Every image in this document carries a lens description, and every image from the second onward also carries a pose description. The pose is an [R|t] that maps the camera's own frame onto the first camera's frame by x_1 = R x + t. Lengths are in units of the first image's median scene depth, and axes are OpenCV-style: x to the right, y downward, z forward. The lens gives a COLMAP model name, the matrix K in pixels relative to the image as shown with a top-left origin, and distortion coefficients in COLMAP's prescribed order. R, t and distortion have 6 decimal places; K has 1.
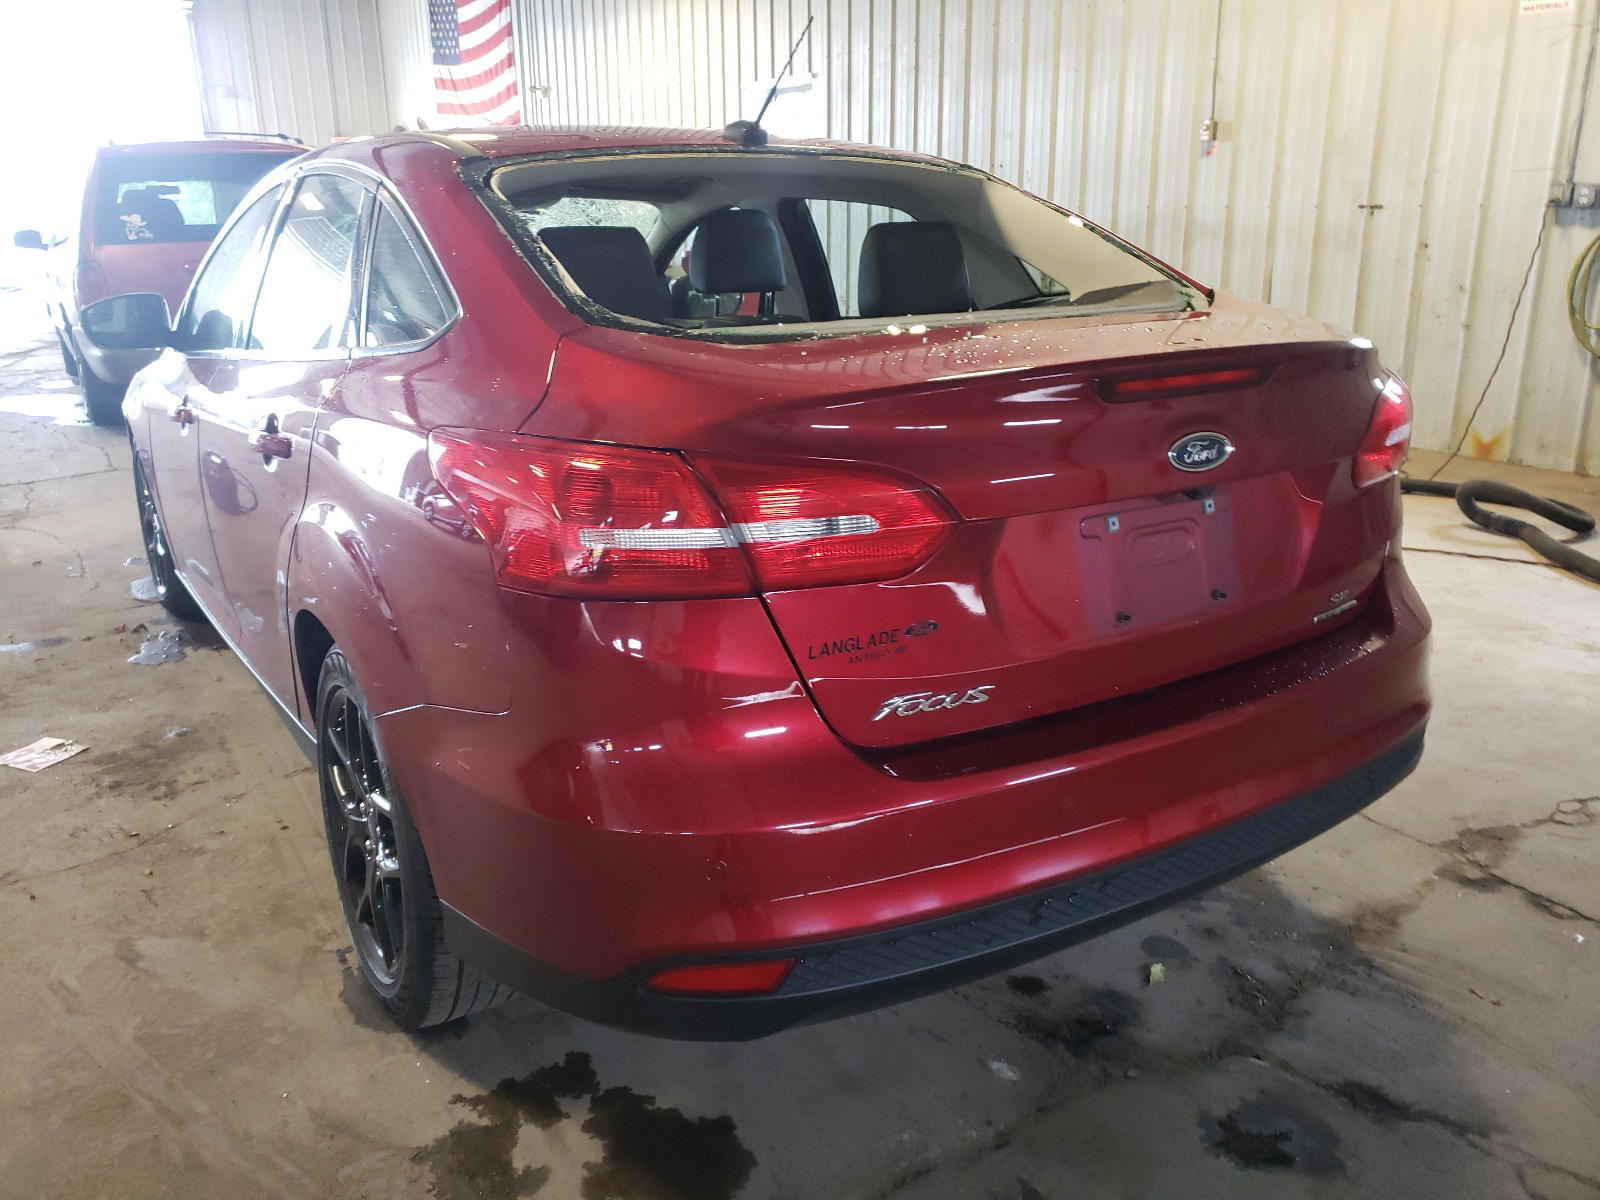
lens RADIAL K [[1278.9, 0, 800.0], [0, 1278.9, 600.0], [0, 0, 1]] dist [0.055198, -0.002642]
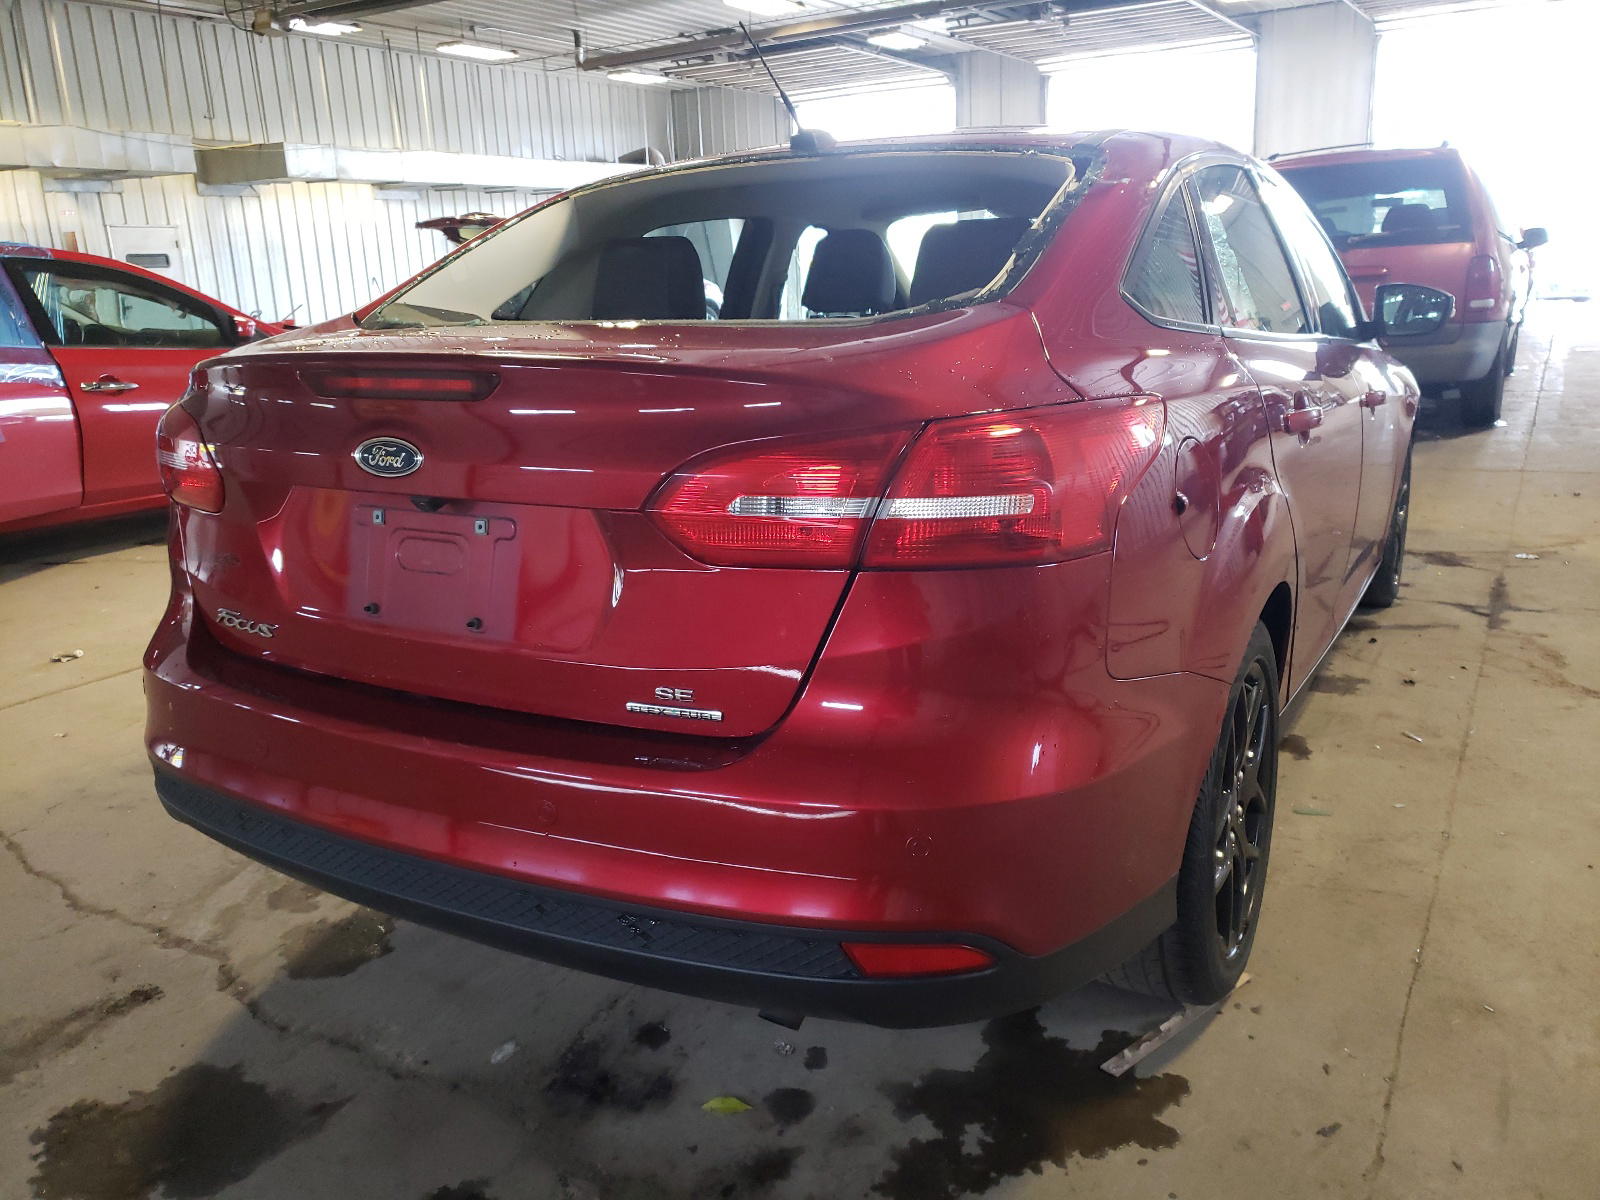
lens RADIAL K [[1278.9, 0, 800.0], [0, 1278.9, 600.0], [0, 0, 1]] dist [0.055198, -0.002642]
pose [[0.454176, 0.234437, -0.859513, 1.013530], [-0.232367, 0.962536, 0.139751, -0.169792], [0.860075, 0.136251, 0.491636, 0.623945]]
